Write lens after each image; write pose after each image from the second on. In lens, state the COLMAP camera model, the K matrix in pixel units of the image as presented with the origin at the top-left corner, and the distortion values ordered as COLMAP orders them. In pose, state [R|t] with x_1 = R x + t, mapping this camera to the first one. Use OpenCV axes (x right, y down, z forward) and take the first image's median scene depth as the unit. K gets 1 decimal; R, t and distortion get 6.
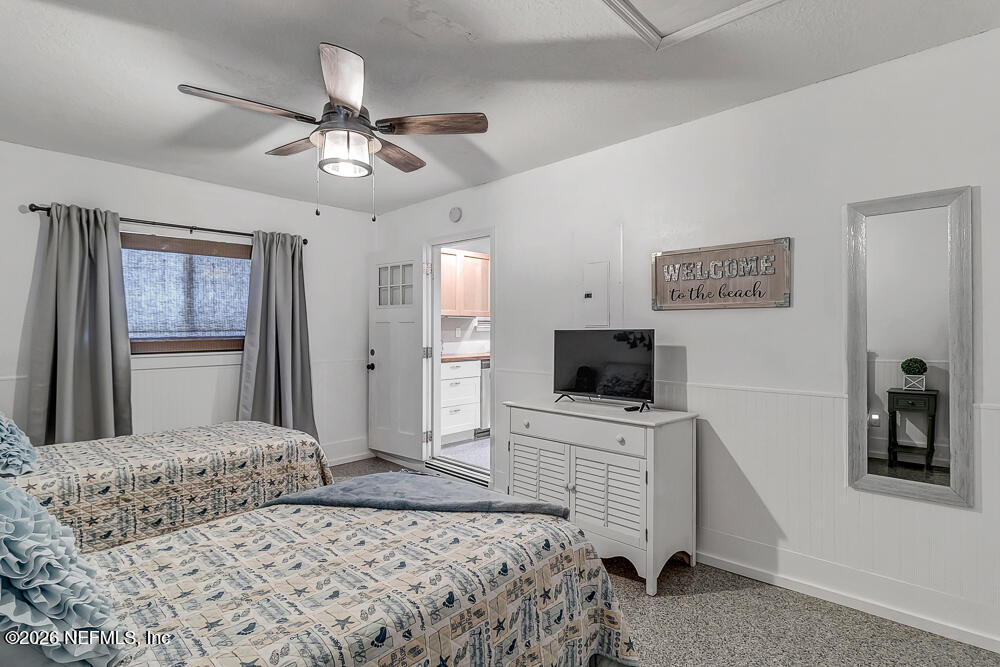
lens RADIAL K [[506.9, 0, 479.7], [0, 506.9, 332.5], [0, 0, 1]] dist [0.000292, -0.002311]
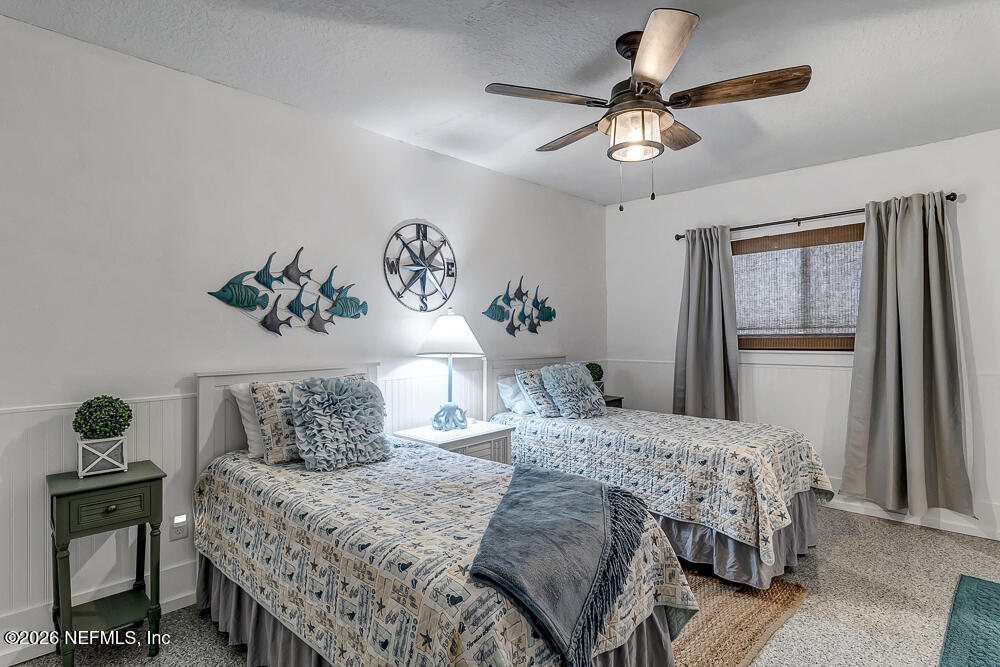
lens RADIAL K [[506.9, 0, 506.8], [0, 506.9, 327.4], [0, 0, 1]] dist [0.000292, -0.002311]
pose [[0.007691, -0.007173, -0.999945, 0.399704], [0.001019, 0.999974, -0.007166, 0.003061], [0.999970, -0.000964, 0.007698, 0.457637]]
